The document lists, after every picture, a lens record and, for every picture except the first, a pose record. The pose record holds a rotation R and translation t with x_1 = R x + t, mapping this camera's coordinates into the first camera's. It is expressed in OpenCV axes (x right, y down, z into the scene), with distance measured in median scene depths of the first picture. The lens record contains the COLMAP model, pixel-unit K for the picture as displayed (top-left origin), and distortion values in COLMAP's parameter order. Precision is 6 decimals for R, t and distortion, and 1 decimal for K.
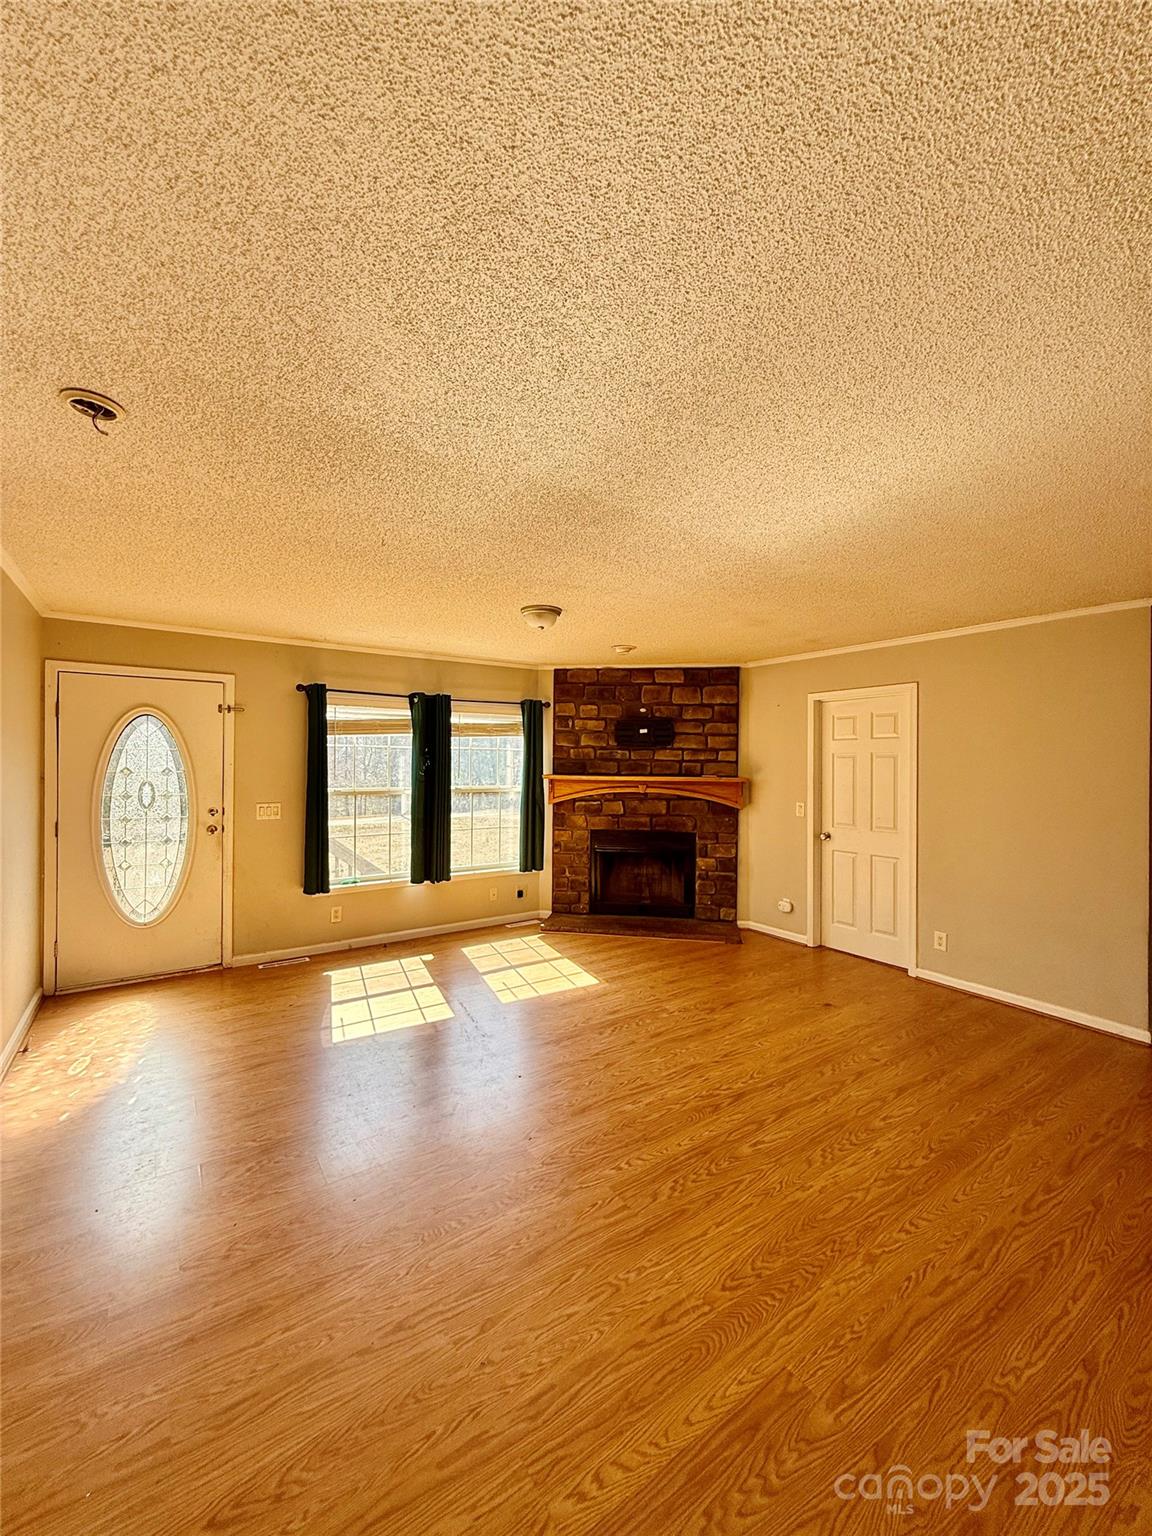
lens RADIAL K [[609.6, 0, 575.6], [0, 609.6, 763.1], [0, 0, 1]] dist [0.001136, 0.000139]
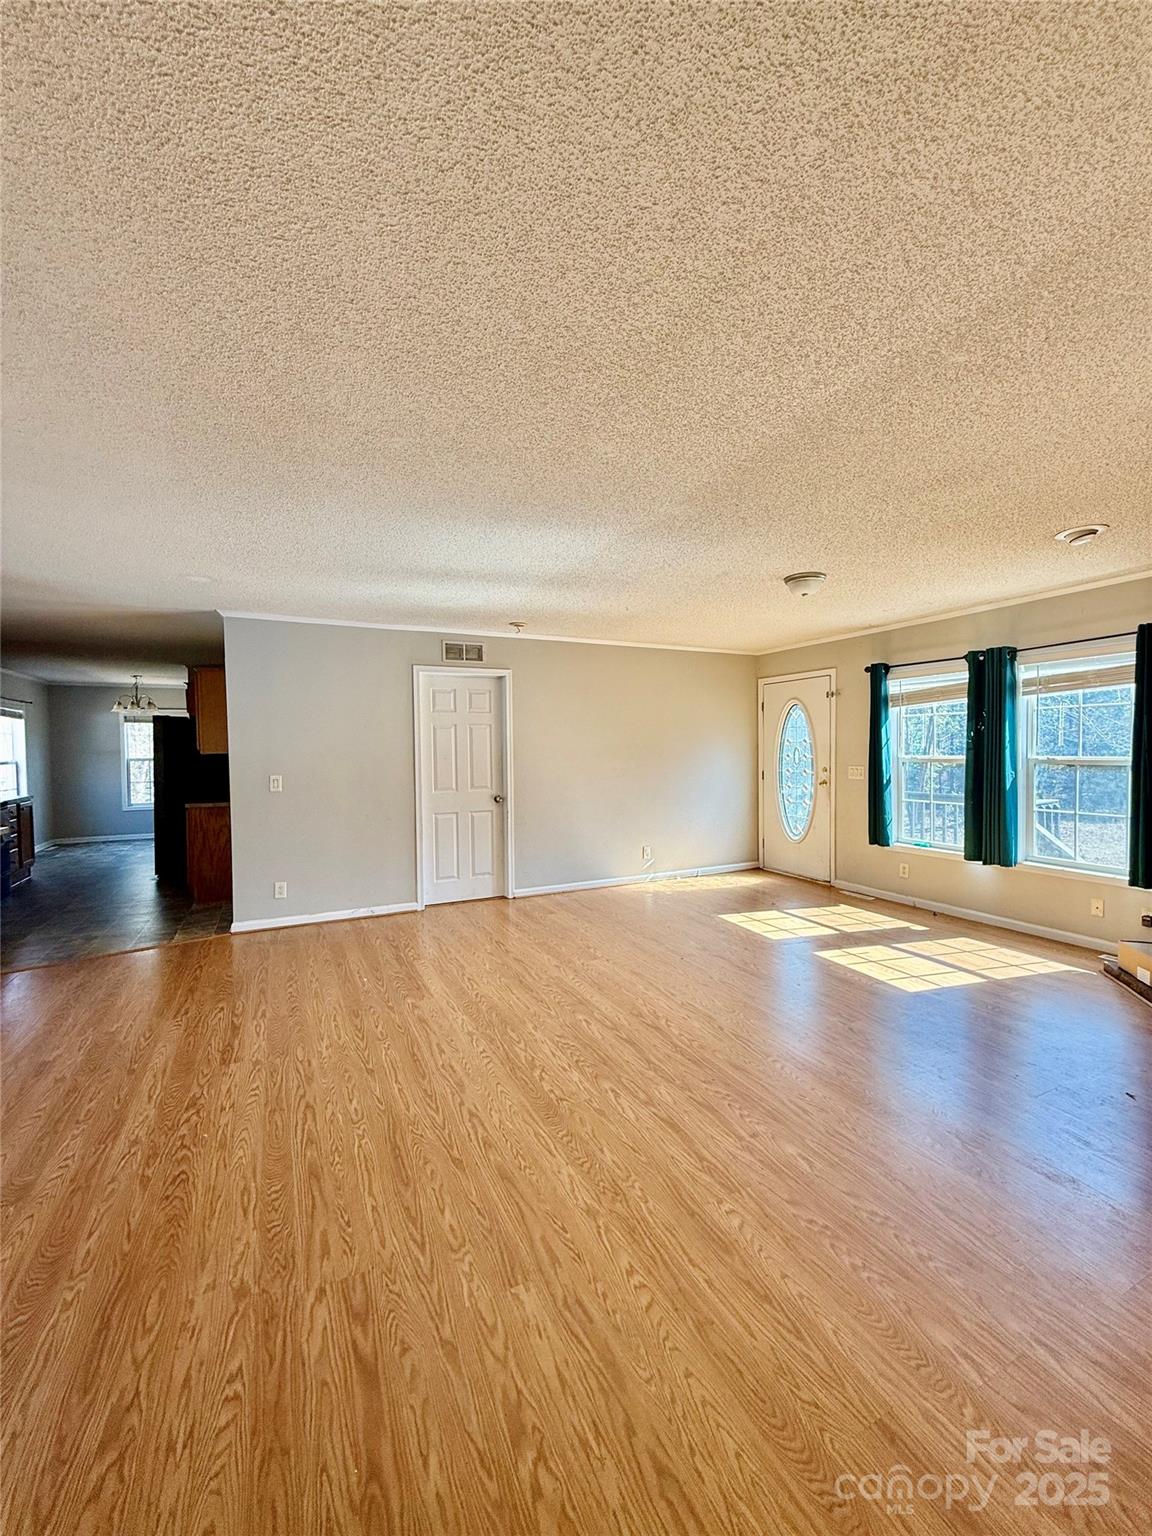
lens RADIAL K [[609.6, 0, 577.9], [0, 609.6, 770.3], [0, 0, 1]] dist [0.001136, 0.000139]
pose [[-0.138623, 0.033596, -0.989775, 0.841144], [0.012410, 0.999405, 0.032185, 0.028449], [0.990268, -0.007822, -0.138957, 0.629834]]
